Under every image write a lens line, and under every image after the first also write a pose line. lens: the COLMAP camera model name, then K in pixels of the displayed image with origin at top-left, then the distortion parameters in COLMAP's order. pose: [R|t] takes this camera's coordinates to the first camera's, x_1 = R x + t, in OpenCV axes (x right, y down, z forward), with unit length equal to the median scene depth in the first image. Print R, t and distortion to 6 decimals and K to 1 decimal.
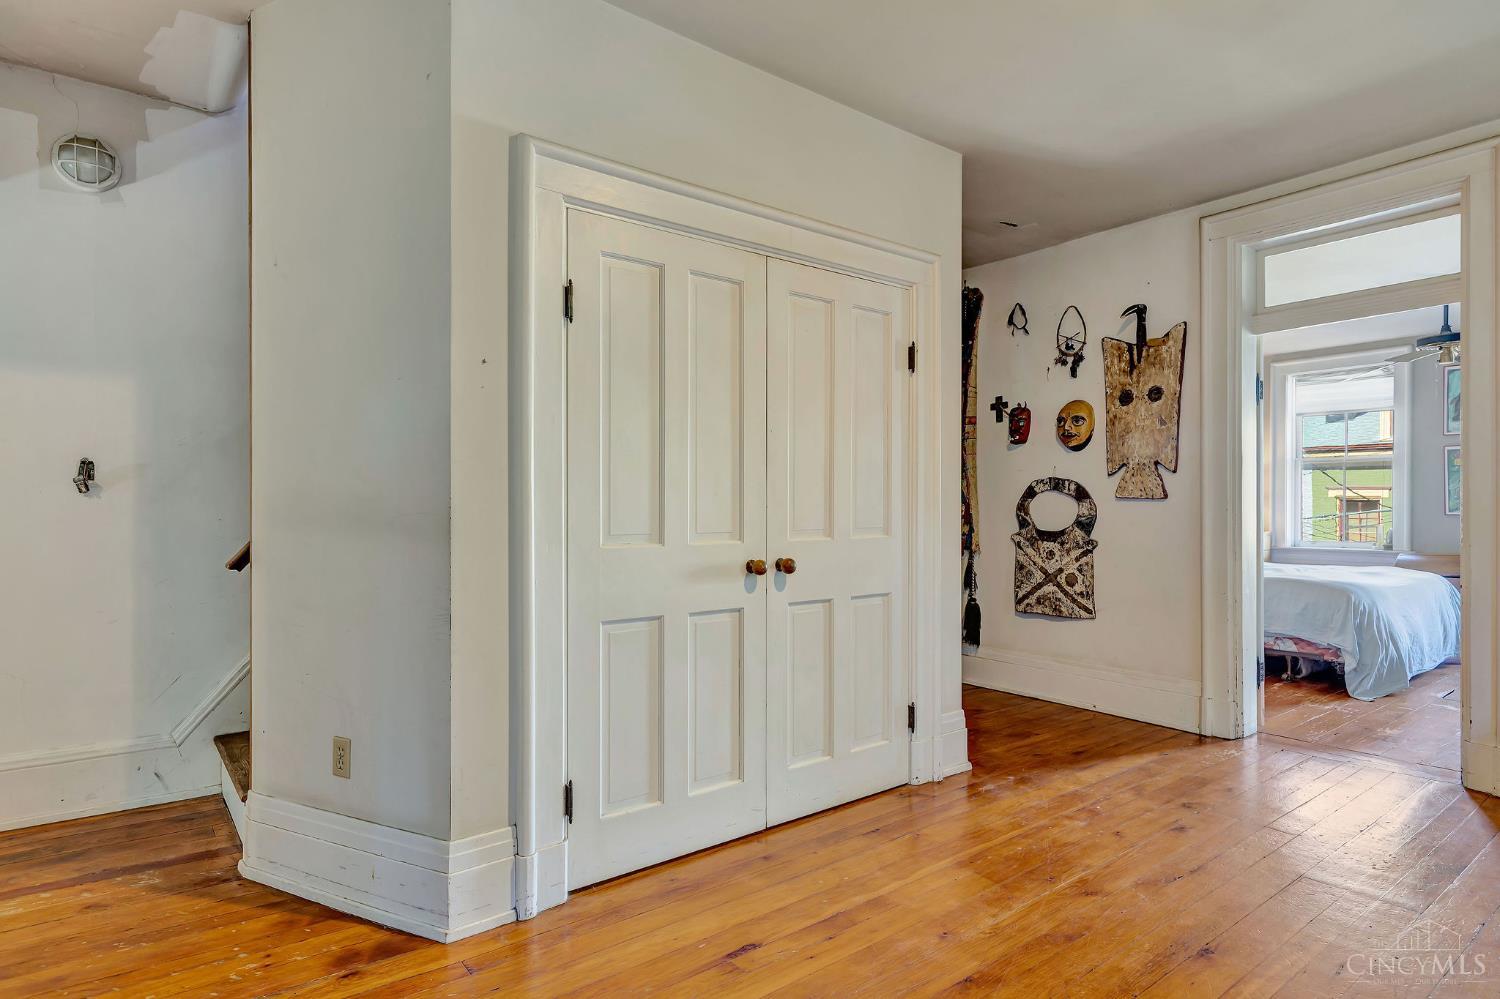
lens RADIAL K [[844.8, 0, 757.8], [0, 844.8, 503.8], [0, 0, 1]] dist [0.006436, -0.000515]
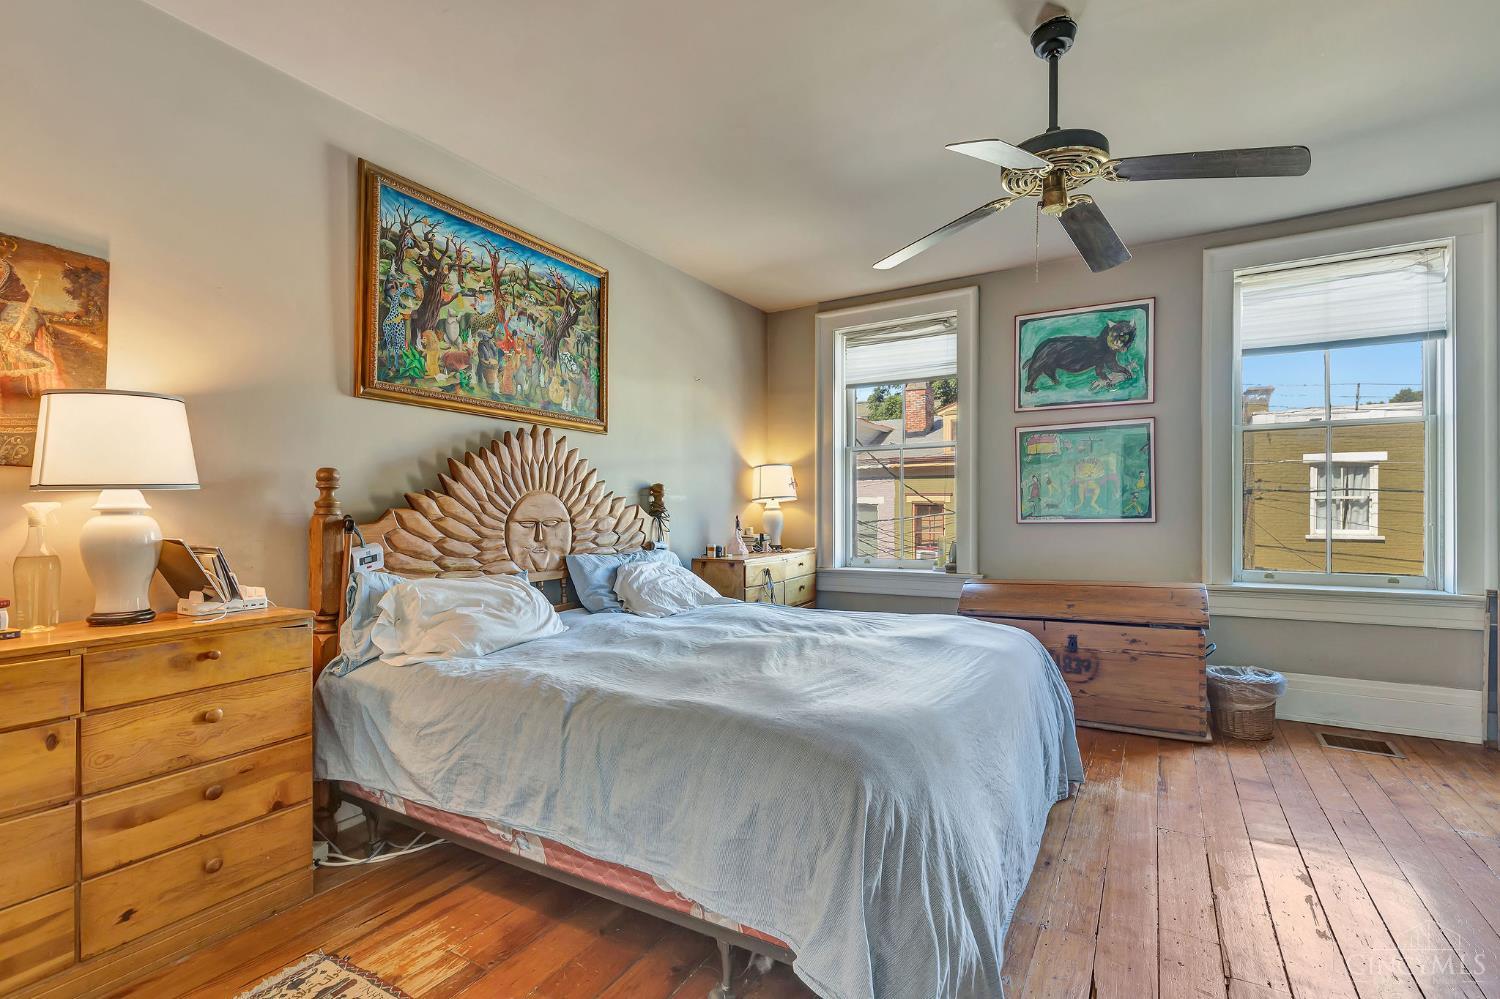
lens RADIAL K [[682.9, 0, 747.2], [0, 682.9, 502.9], [0, 0, 1]] dist [0.003283, 0.000143]
pose [[0.938928, -0.000182, 0.344114, 0.382380], [0.003235, 0.999960, -0.008299, -0.000280], [-0.344099, 0.008905, 0.938891, 0.516210]]
